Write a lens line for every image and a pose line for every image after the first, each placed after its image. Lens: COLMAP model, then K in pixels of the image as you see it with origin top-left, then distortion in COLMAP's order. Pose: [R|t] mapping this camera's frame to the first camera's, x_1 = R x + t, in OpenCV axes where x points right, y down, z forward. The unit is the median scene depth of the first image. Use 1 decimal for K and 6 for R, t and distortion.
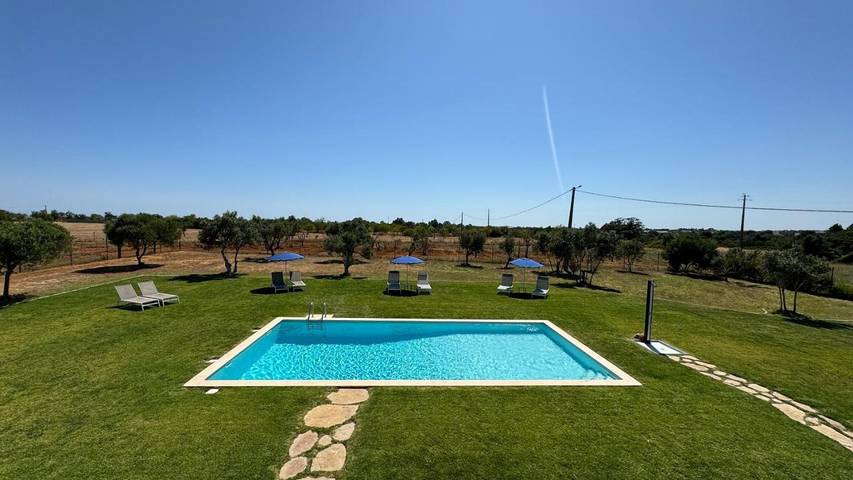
lens RADIAL K [[335.5, 0, 427.6], [0, 335.5, 225.9], [0, 0, 1]] dist [0.000205, 0.000182]
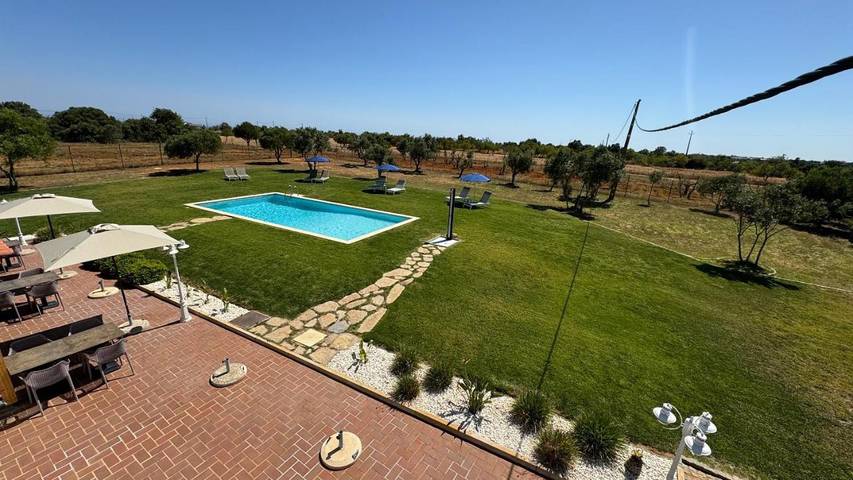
lens RADIAL K [[354.0, 0, 426.5], [0, 354.0, 240.0], [0, 0, 1]] dist [-0.000343, -0.000076]
pose [[0.842343, 0.167460, -0.512266, 0.811098], [-0.034041, 0.965135, 0.259528, 0.019149], [0.537866, -0.201173, 0.818675, -0.042364]]
